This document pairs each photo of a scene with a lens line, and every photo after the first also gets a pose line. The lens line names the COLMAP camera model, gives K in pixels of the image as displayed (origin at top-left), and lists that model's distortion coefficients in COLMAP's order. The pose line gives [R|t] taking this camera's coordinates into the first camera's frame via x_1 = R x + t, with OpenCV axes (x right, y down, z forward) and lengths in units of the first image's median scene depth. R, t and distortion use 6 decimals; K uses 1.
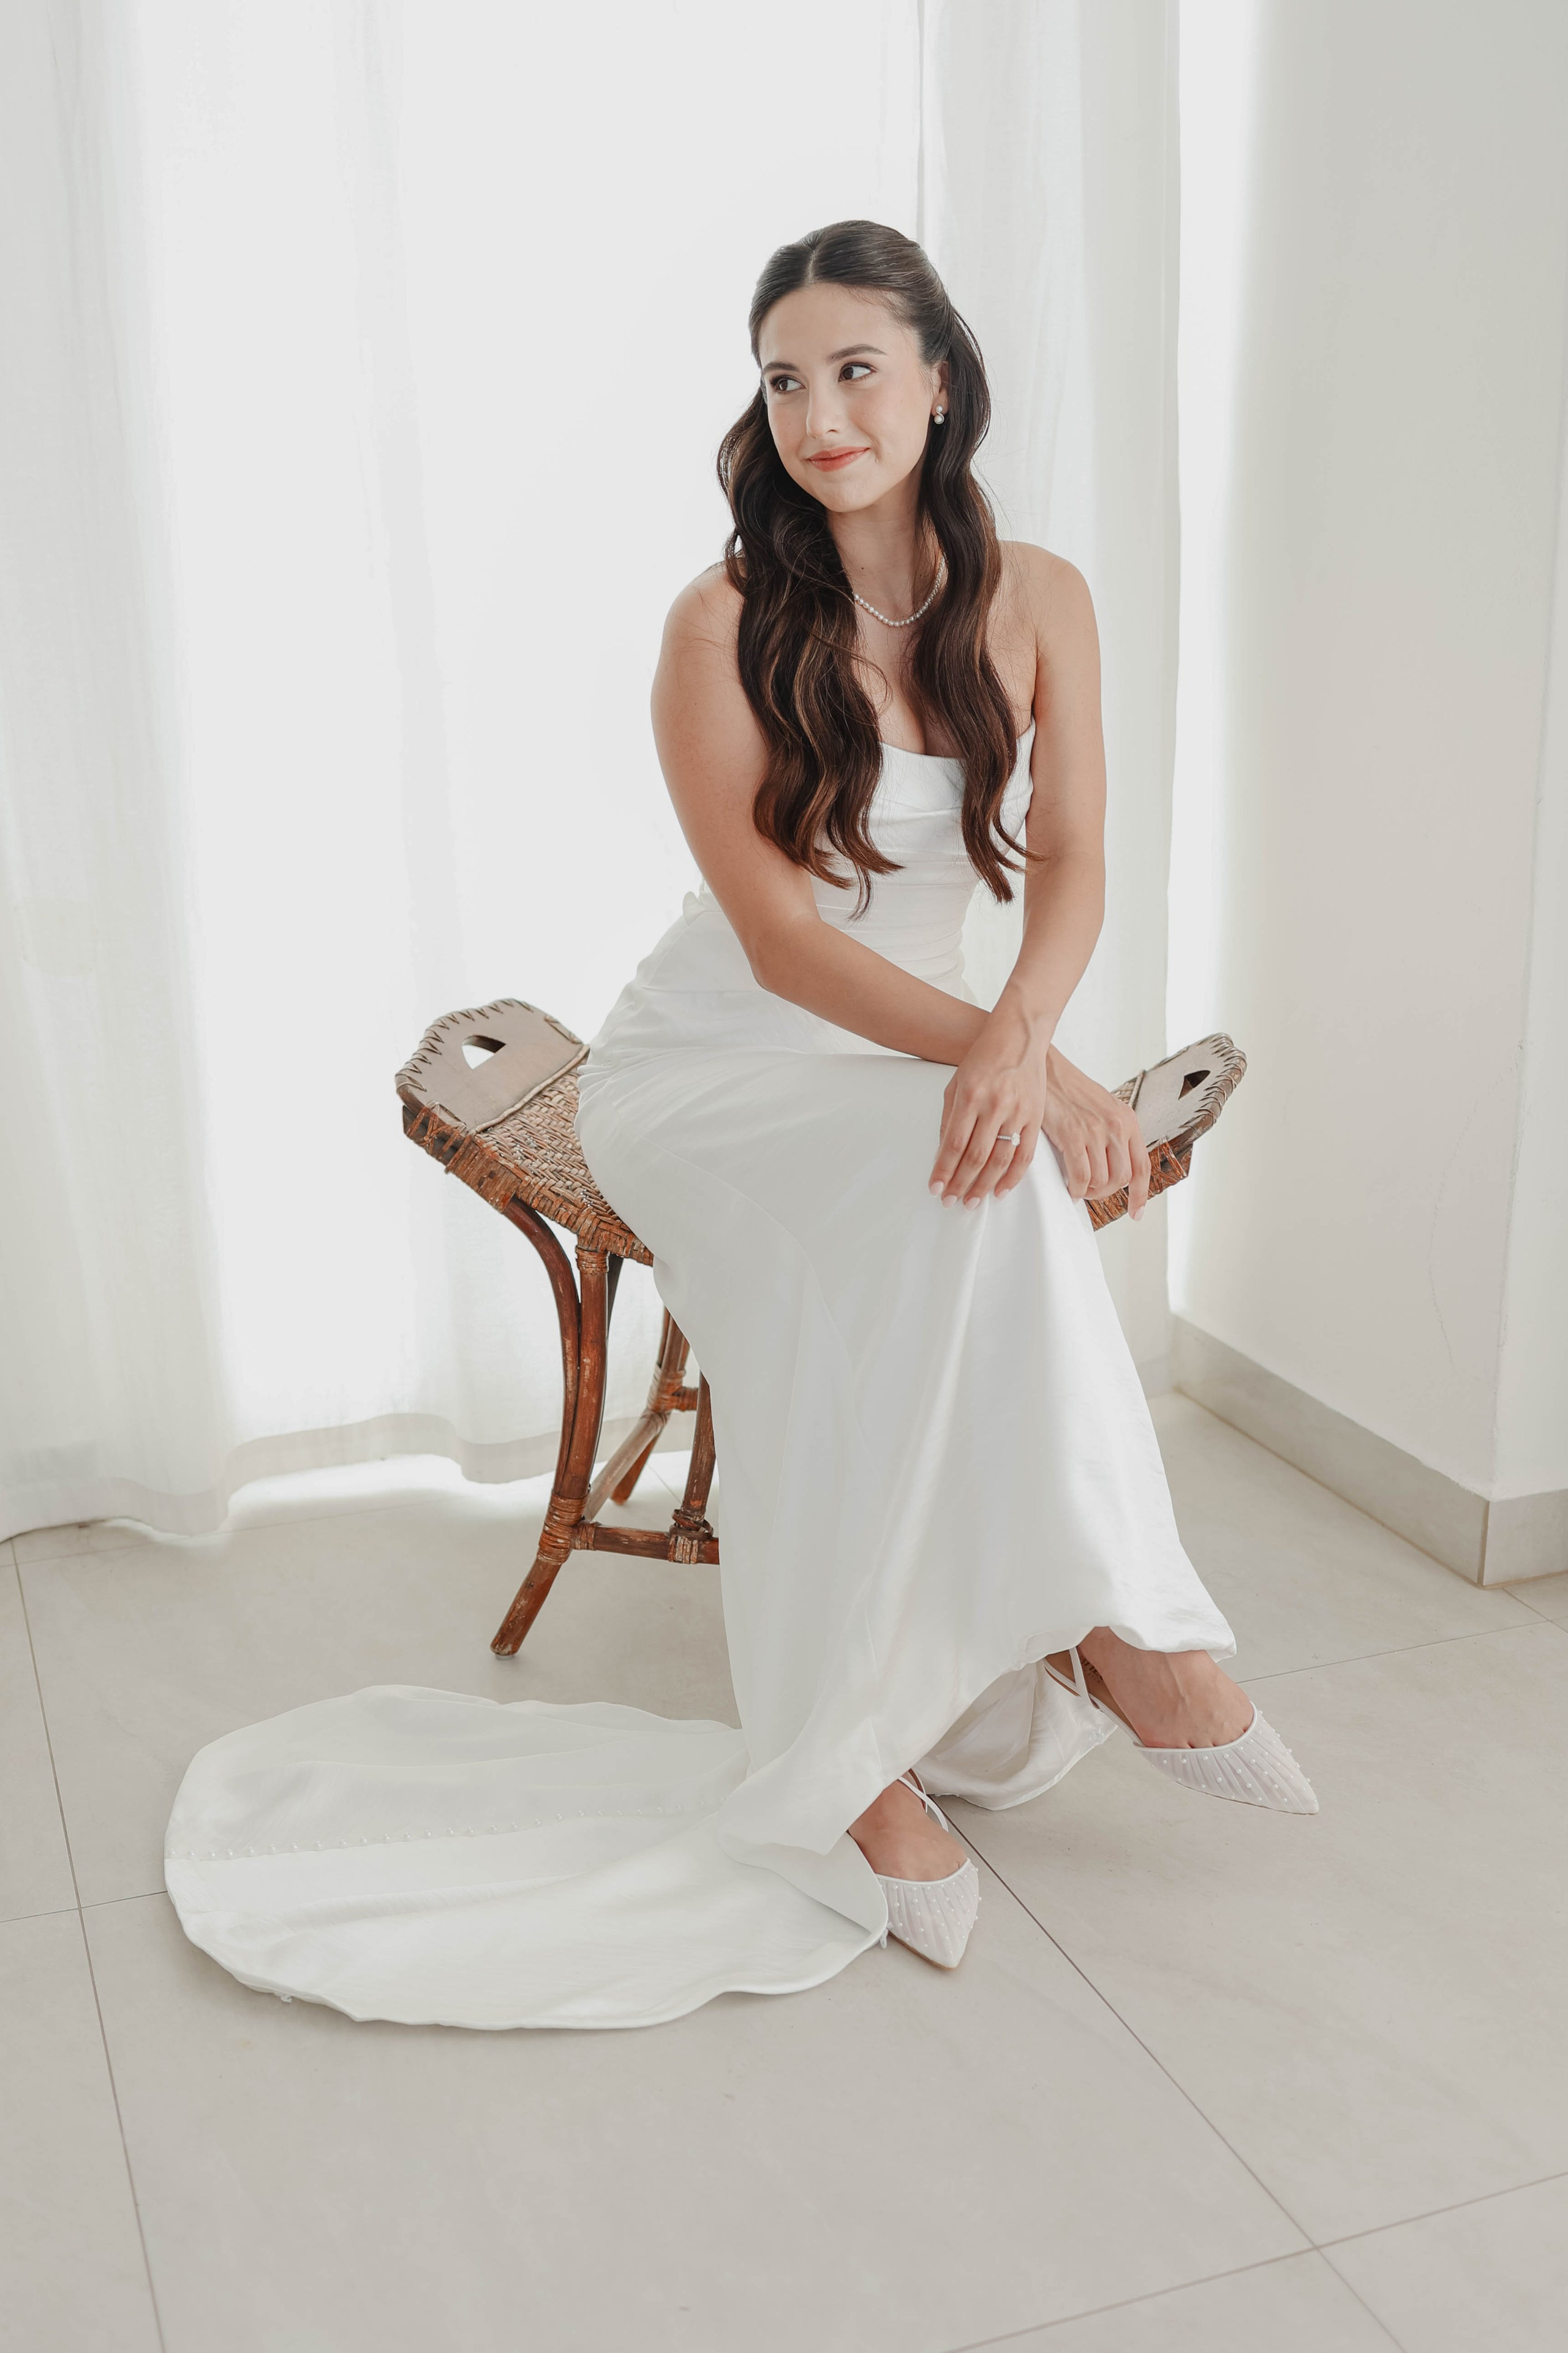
lens RADIAL K [[2626.2, 0, 777.1], [0, 2626.2, 1183.1], [0, 0, 1]] dist [-0.091950, 0.000000]
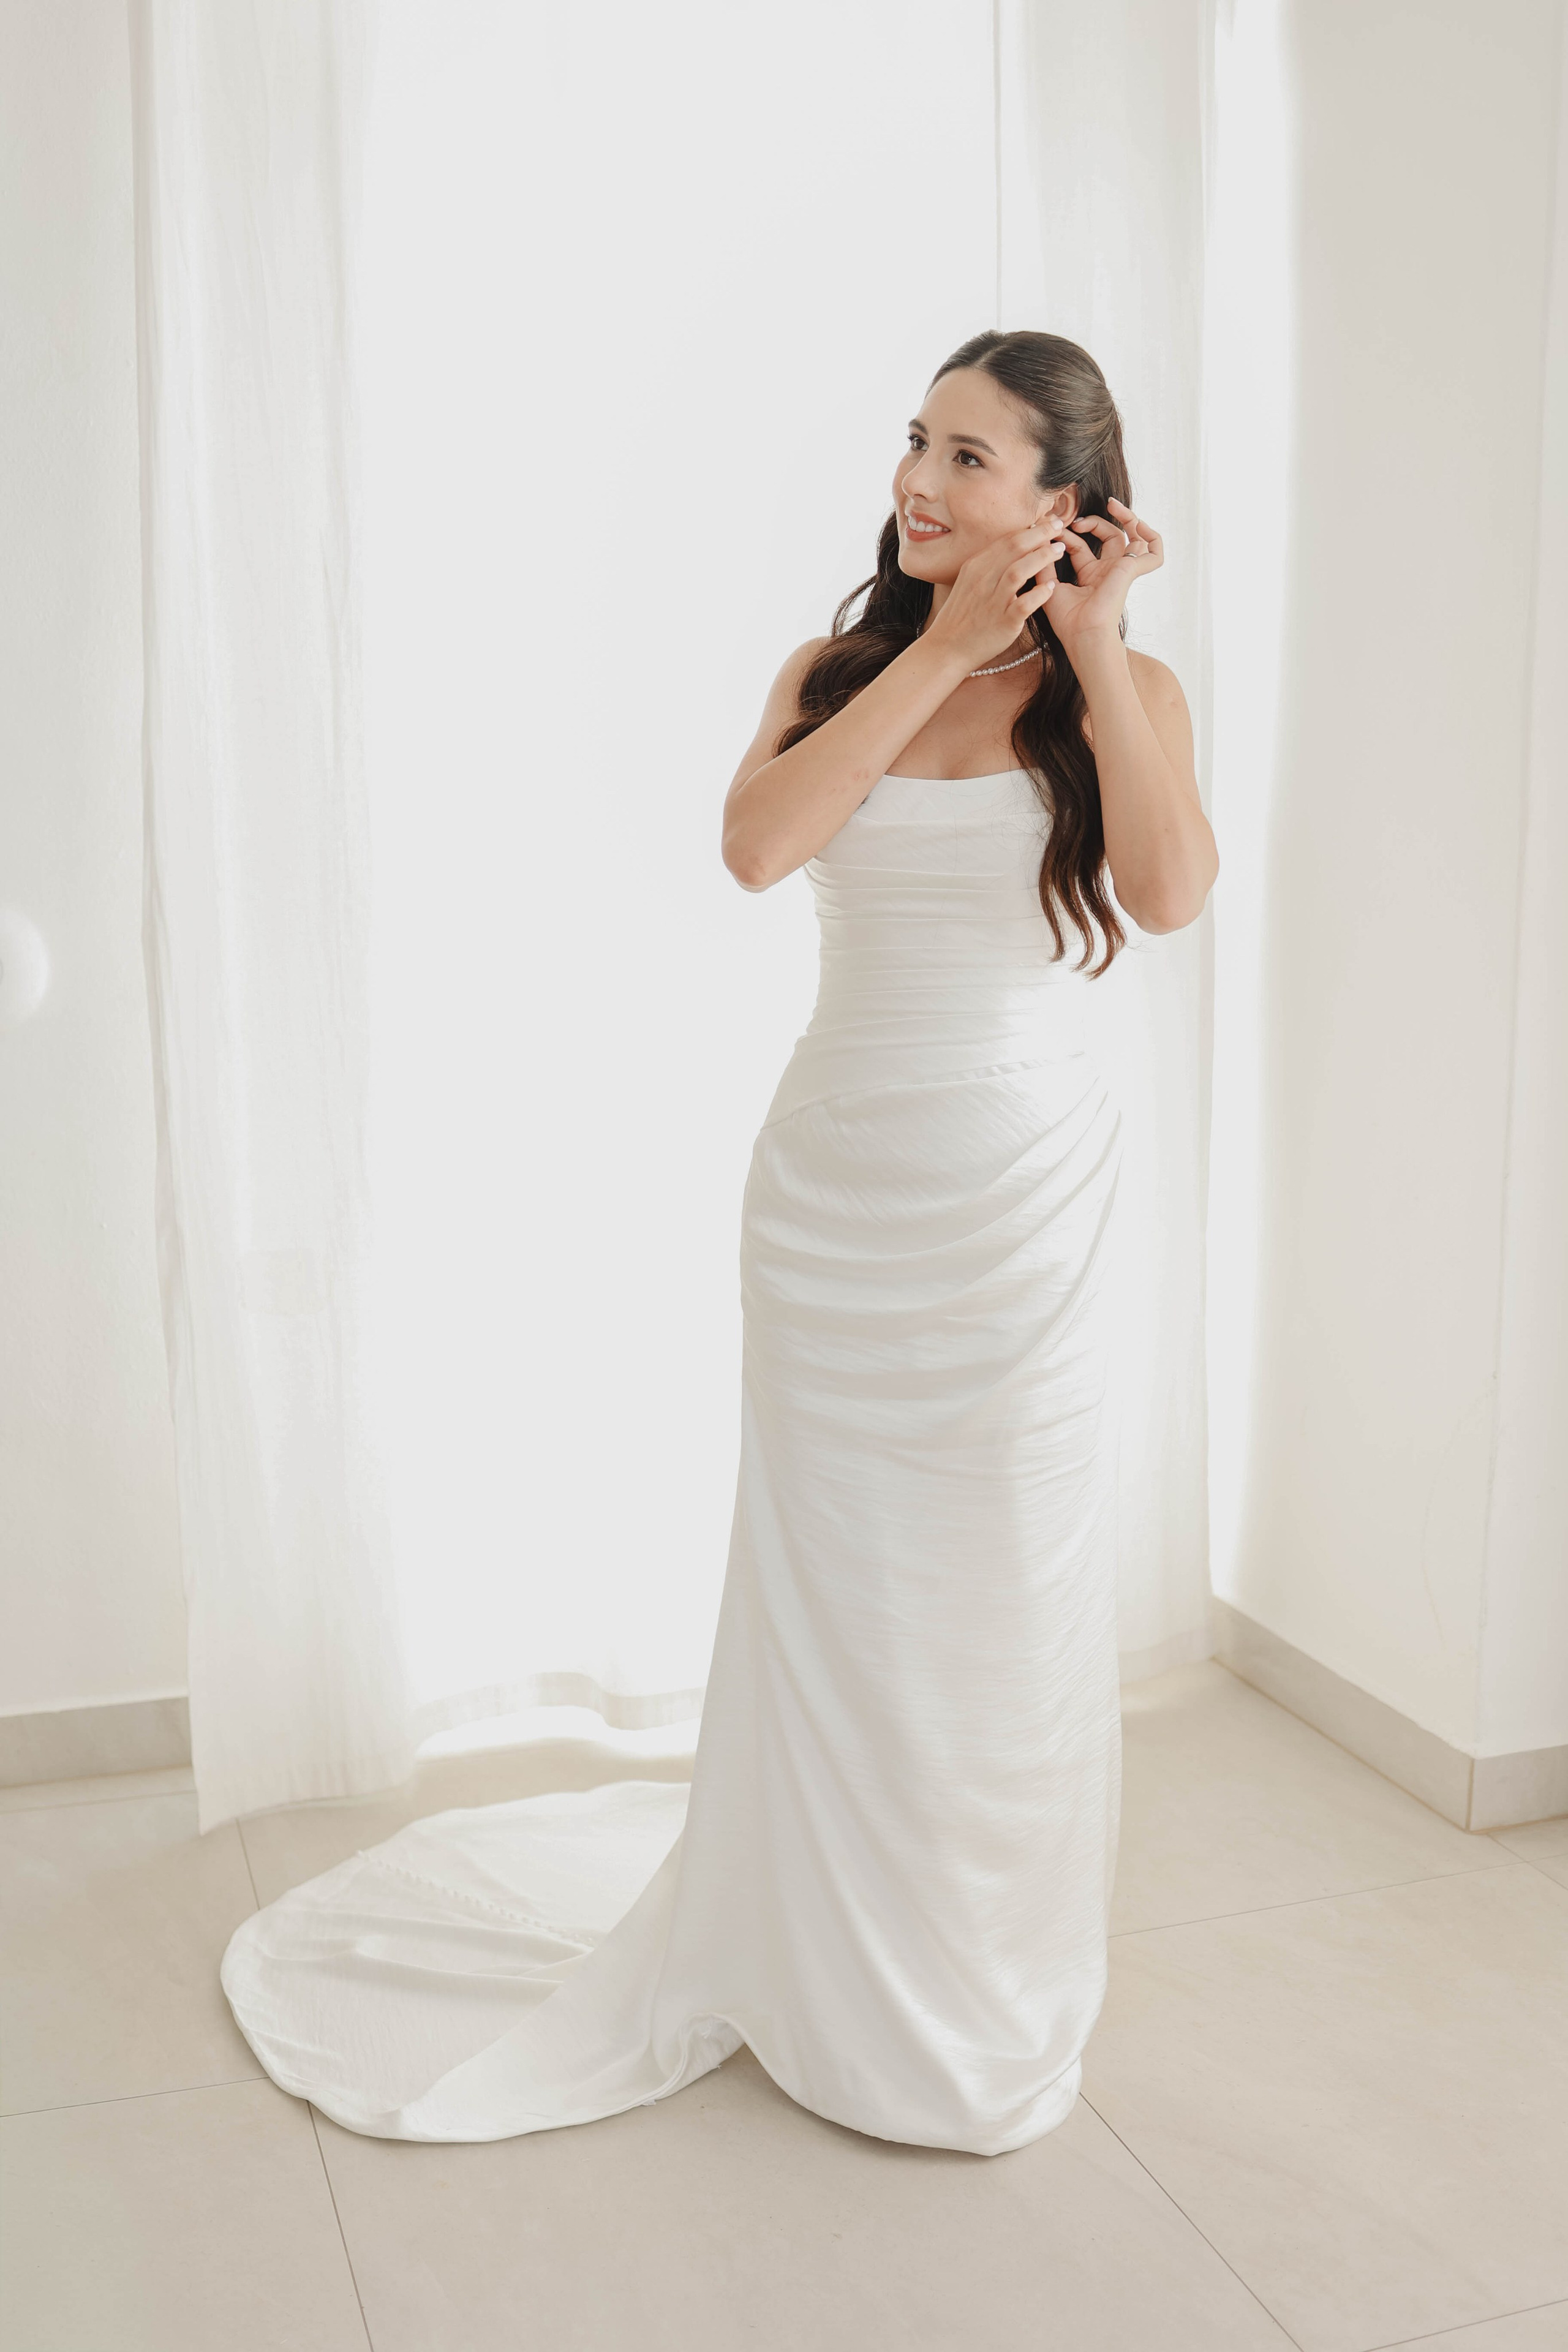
lens RADIAL K [[2474.2, 0, 785.4], [0, 2474.2, 1170.3], [0, 0, 1]] dist [-0.071303, 0.000000]
pose [[0.999538, 0.013960, -0.027004, -0.012982], [-0.016913, 0.993519, -0.112397, -0.013052], [0.025260, 0.112802, 0.993296, -0.143580]]
